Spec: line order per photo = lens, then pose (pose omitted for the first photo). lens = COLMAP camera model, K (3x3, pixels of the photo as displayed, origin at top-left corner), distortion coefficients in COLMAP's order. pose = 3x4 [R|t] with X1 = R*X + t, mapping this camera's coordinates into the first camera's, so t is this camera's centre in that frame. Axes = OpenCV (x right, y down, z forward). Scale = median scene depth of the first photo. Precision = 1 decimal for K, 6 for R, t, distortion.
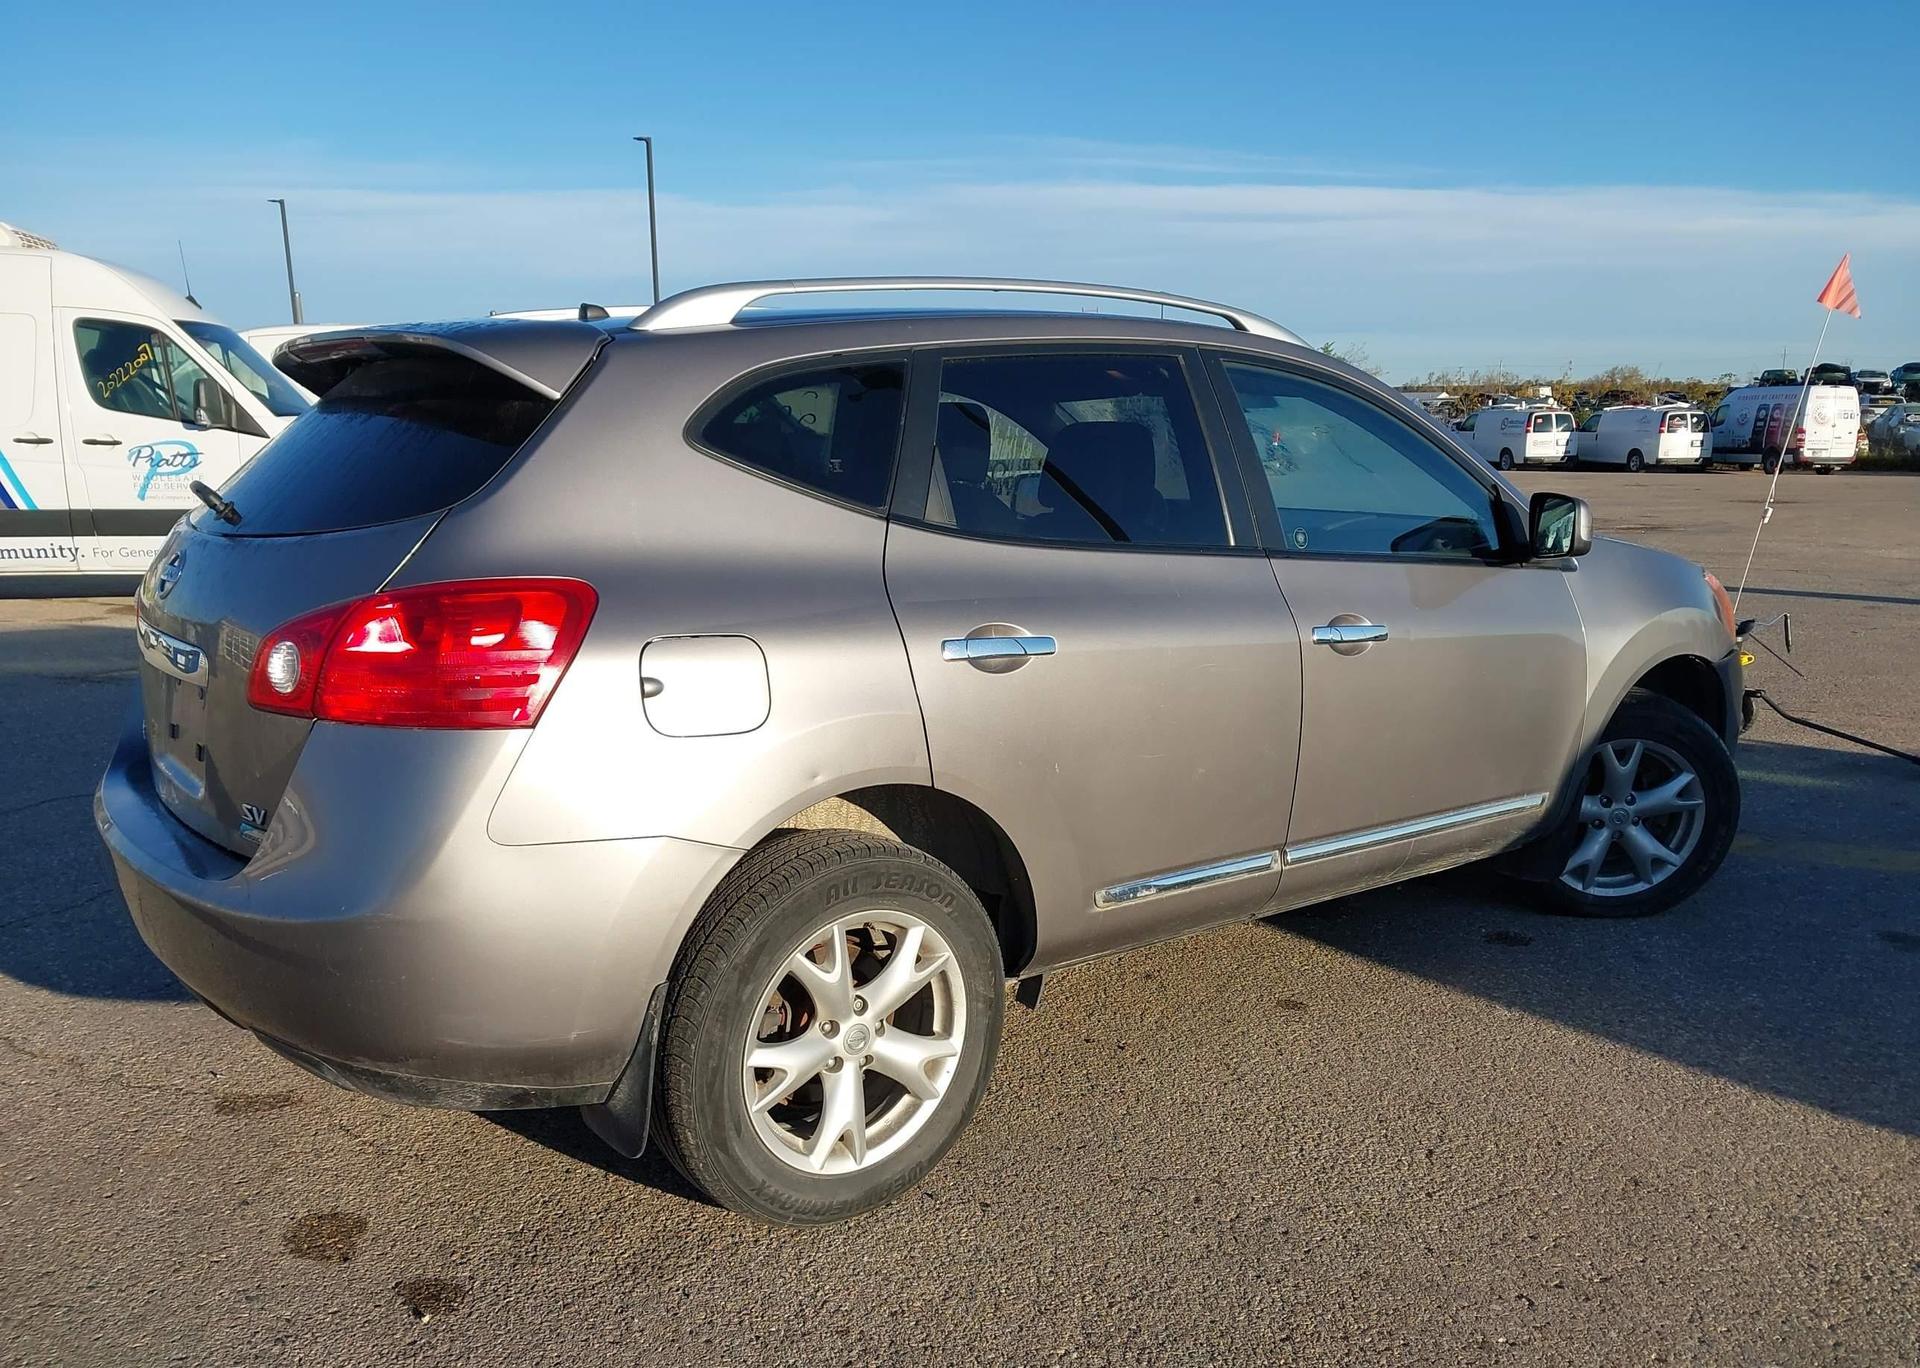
lens RADIAL K [[1524.8, 0, 970.0], [0, 1524.8, 691.8], [0, 0, 1]] dist [0.014484, -0.010425]
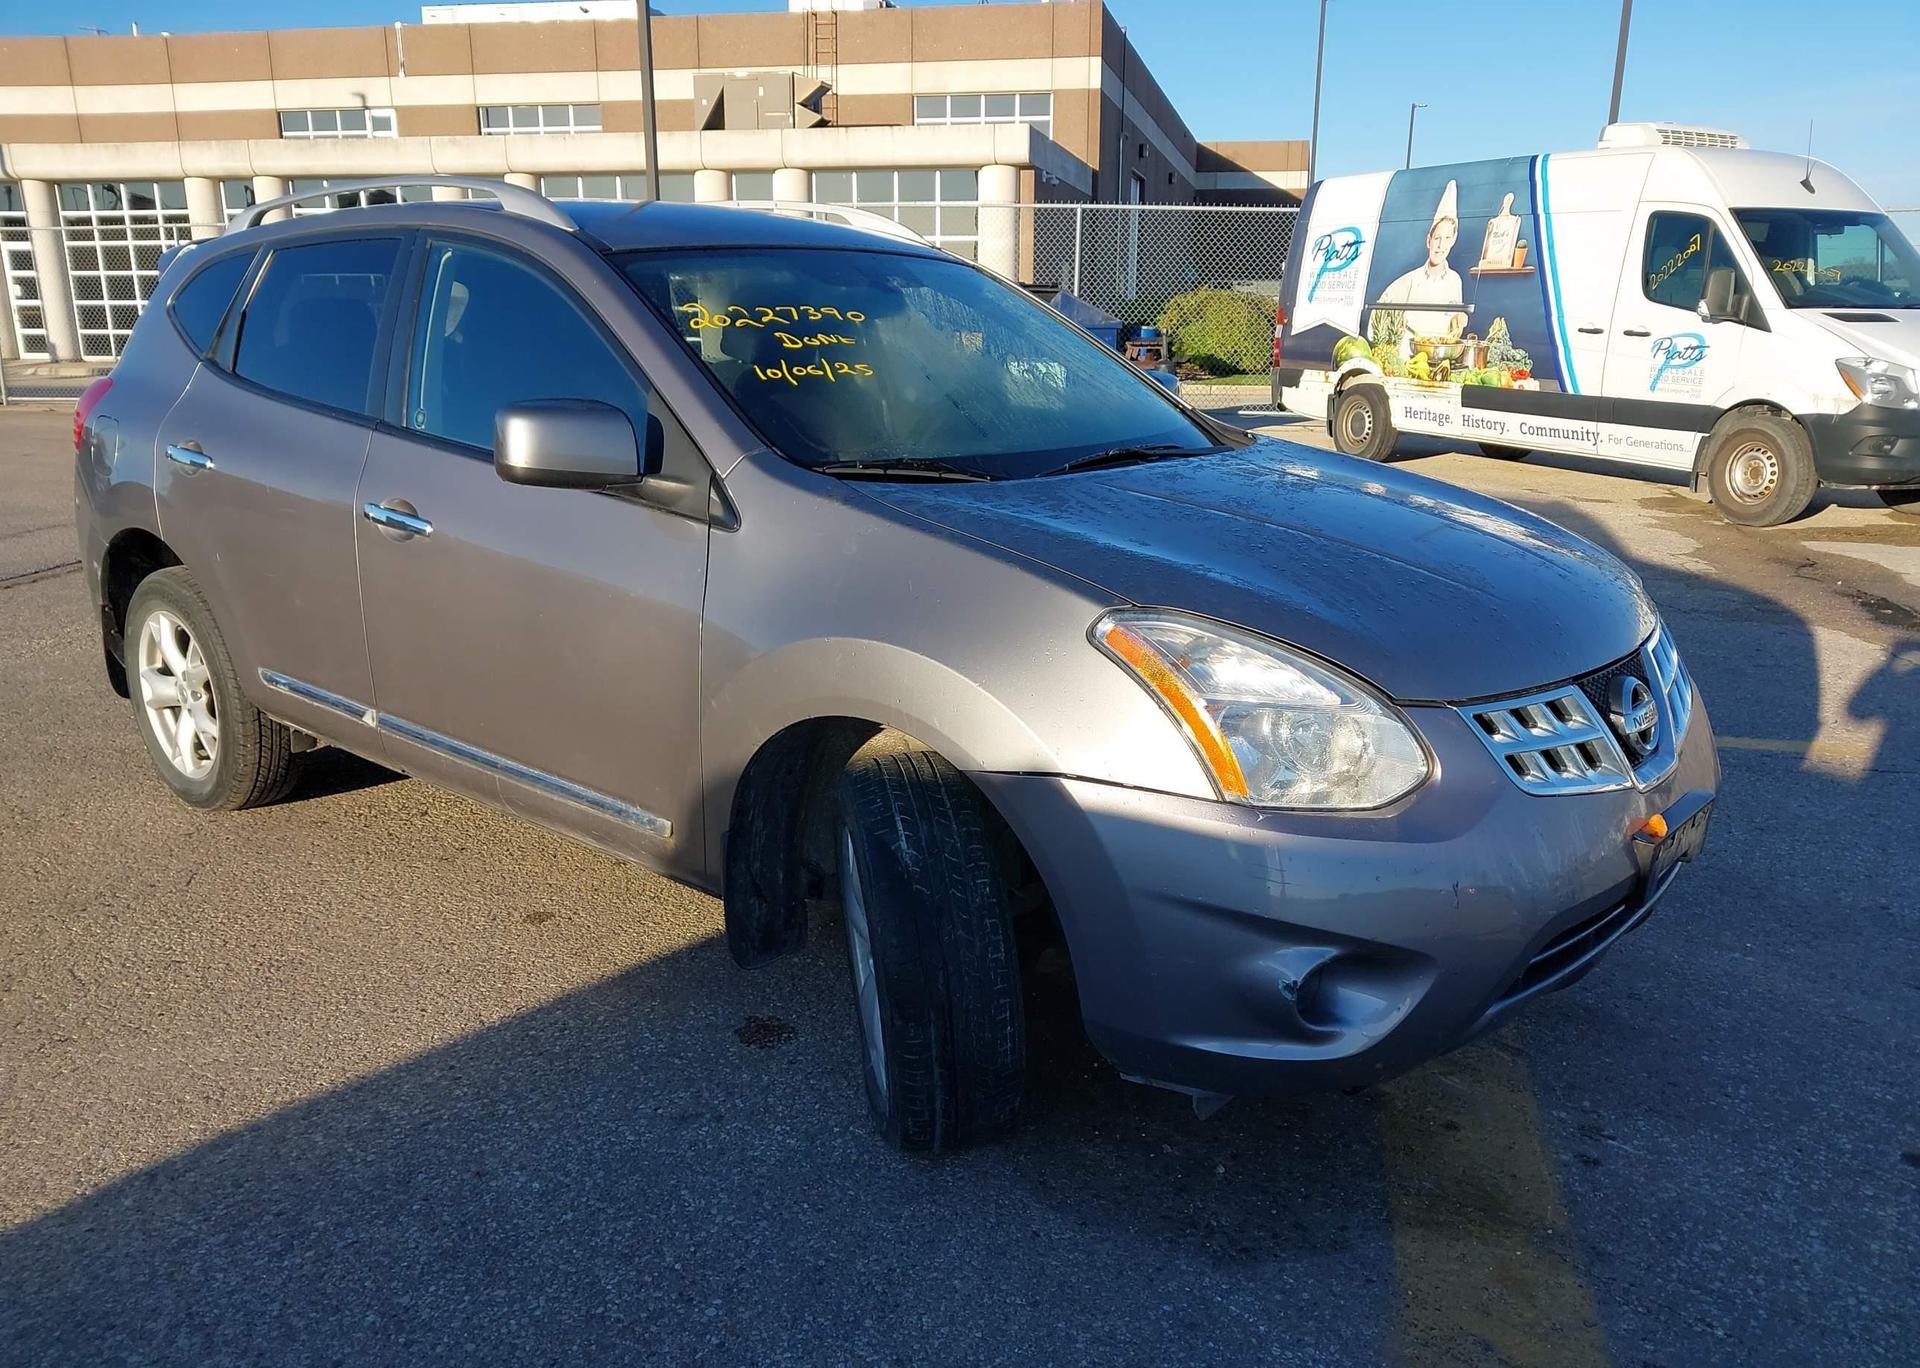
lens RADIAL K [[1524.8, 0, 955.0], [0, 1524.8, 708.6], [0, 0, 1]] dist [0.014484, -0.010425]
pose [[0.199008, 0.252337, -0.946954, 1.134657], [-0.181988, 0.958990, 0.217298, -0.176796], [0.962952, 0.129090, 0.236769, 1.005401]]
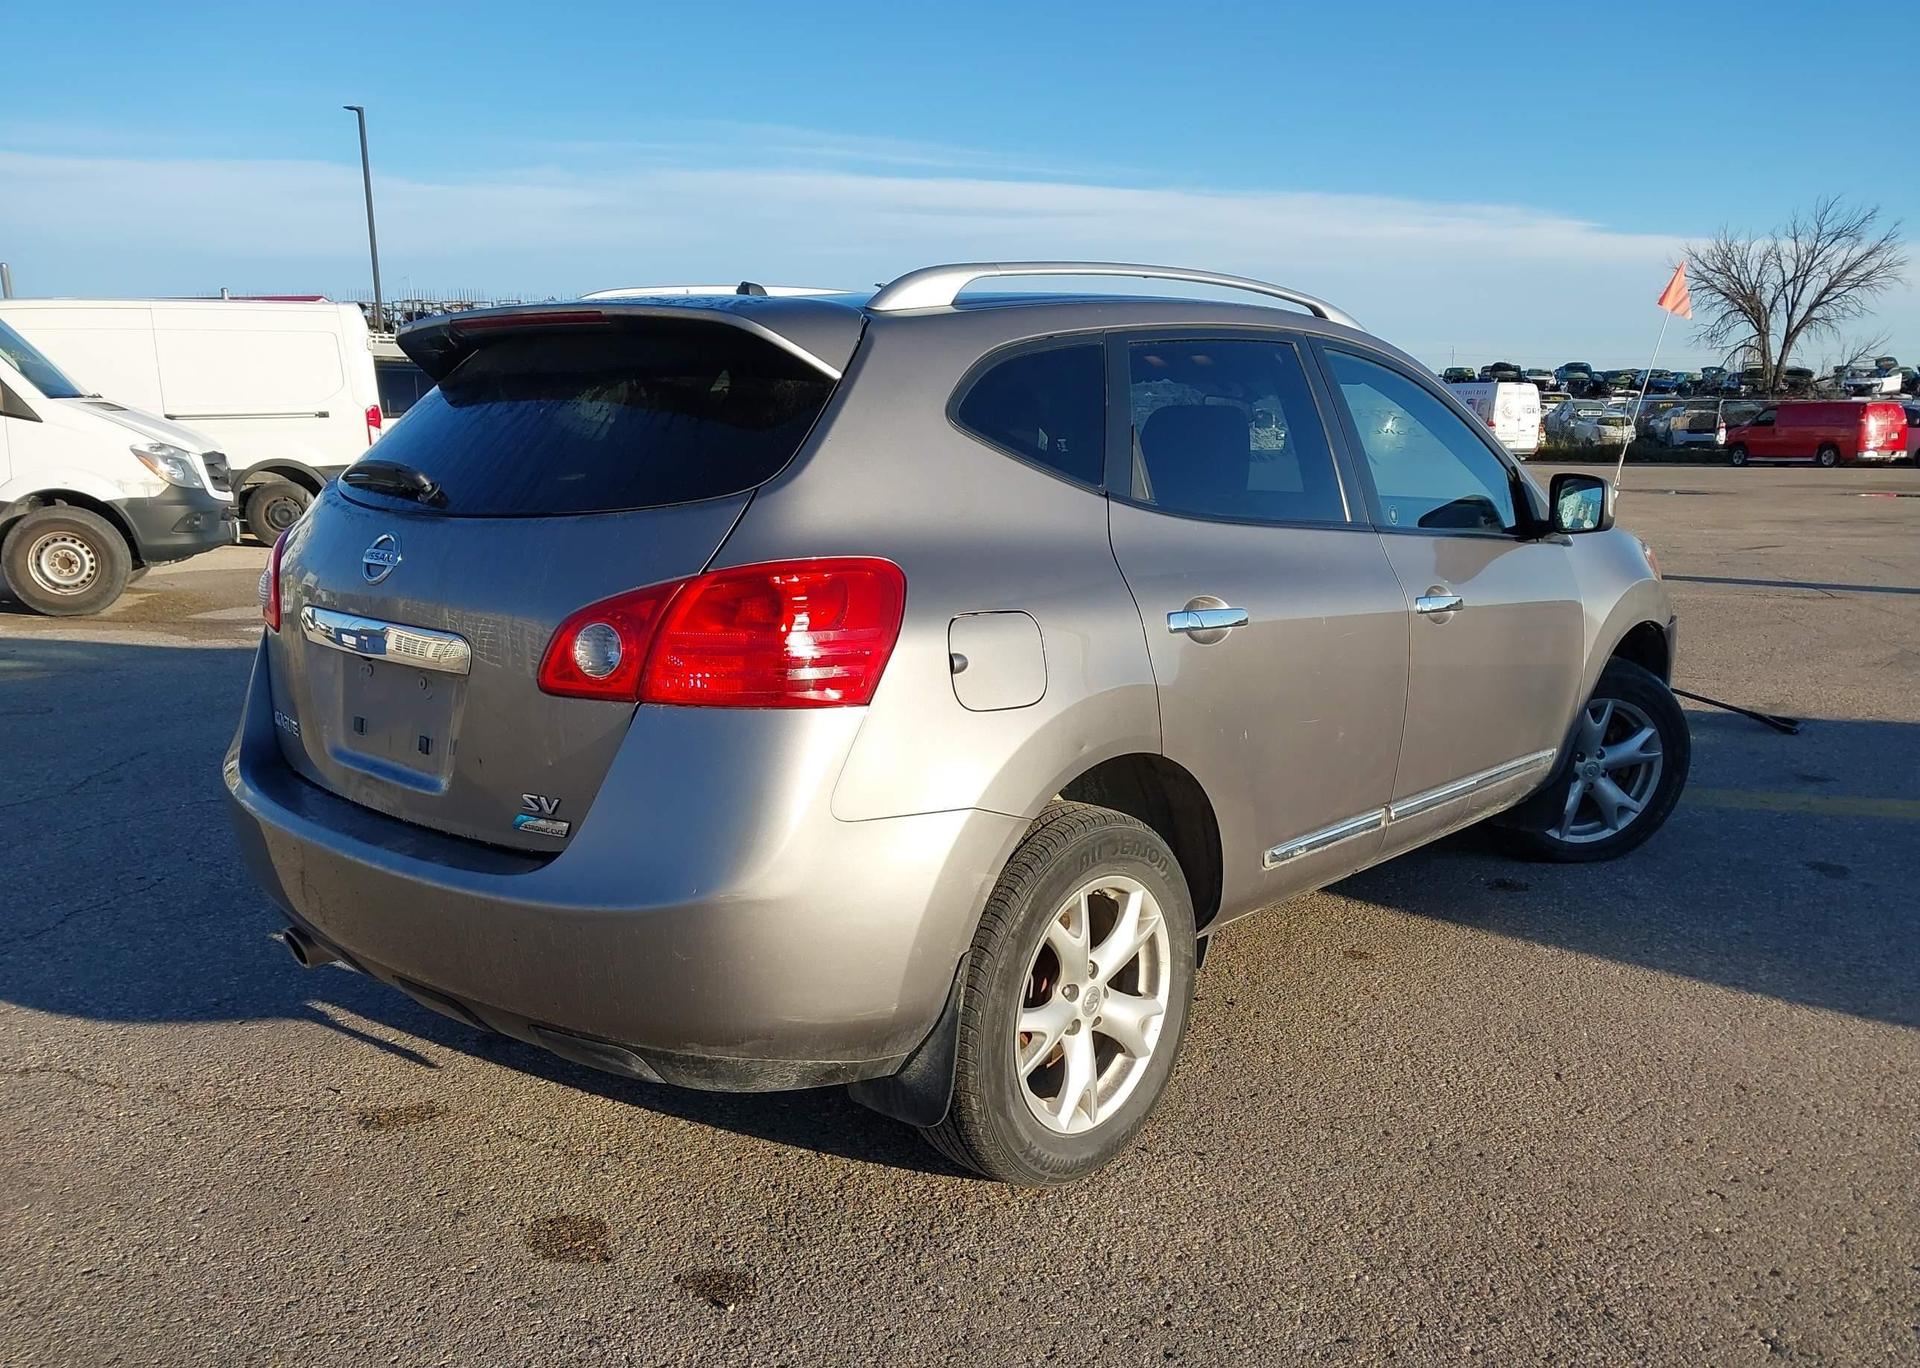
lens RADIAL K [[1524.8, 0, 972.2], [0, 1524.8, 686.2], [0, 0, 1]] dist [0.014484, -0.010425]
pose [[0.983222, -0.026593, 0.180462, -0.241387], [0.026121, 0.999646, 0.004990, 0.005104], [-0.180531, -0.000192, 0.983569, -0.000148]]
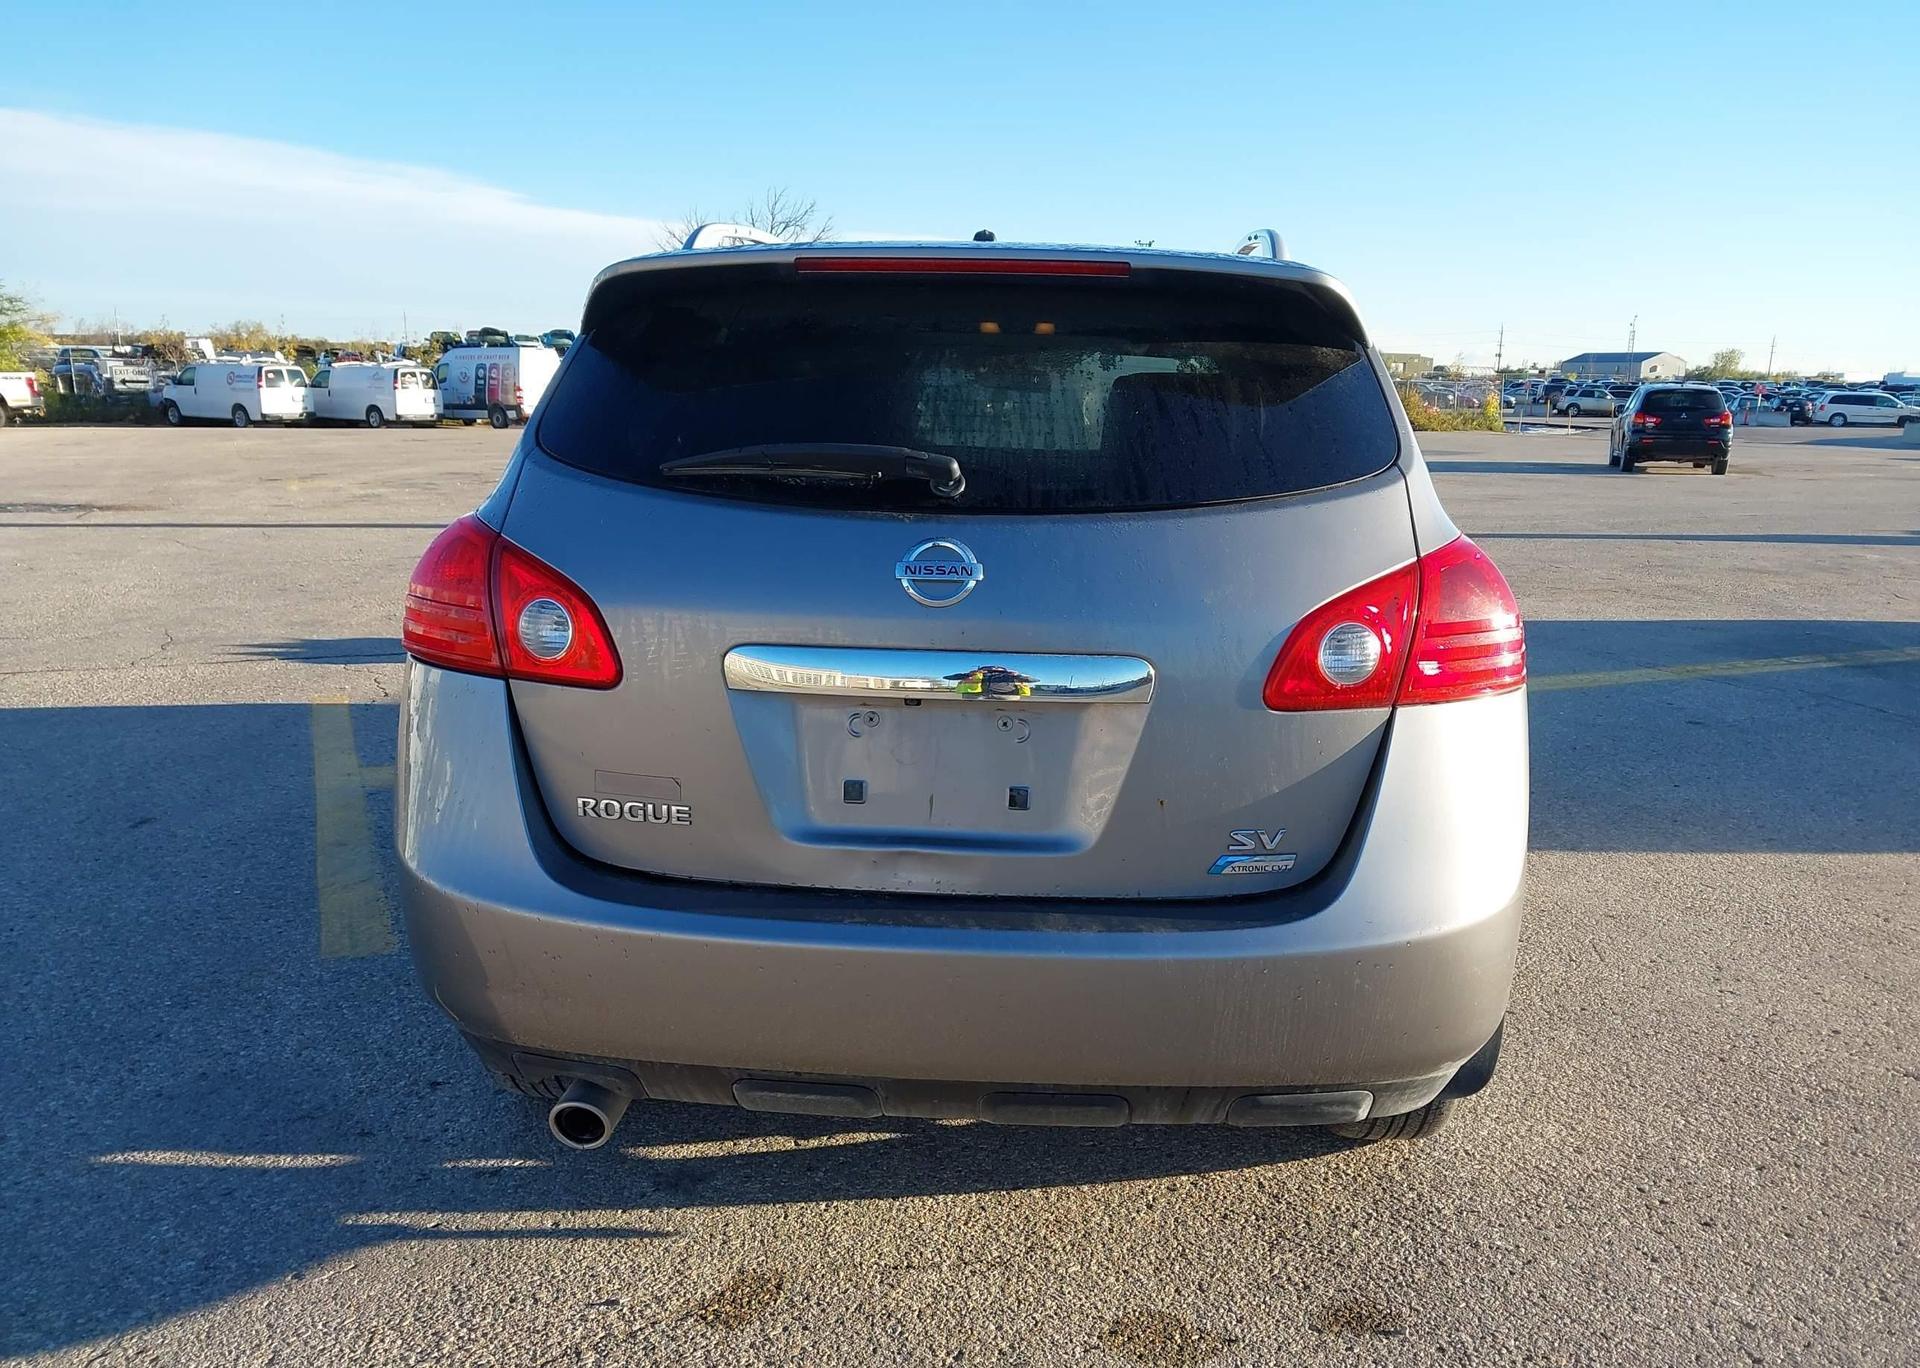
lens RADIAL K [[1524.8, 0, 963.4], [0, 1524.8, 676.4], [0, 0, 1]] dist [0.014484, -0.010425]
pose [[0.674444, -0.128728, 0.727017, -0.756855], [0.115730, 0.990944, 0.068098, -0.053022], [-0.729199, 0.038209, 0.683234, 0.353914]]
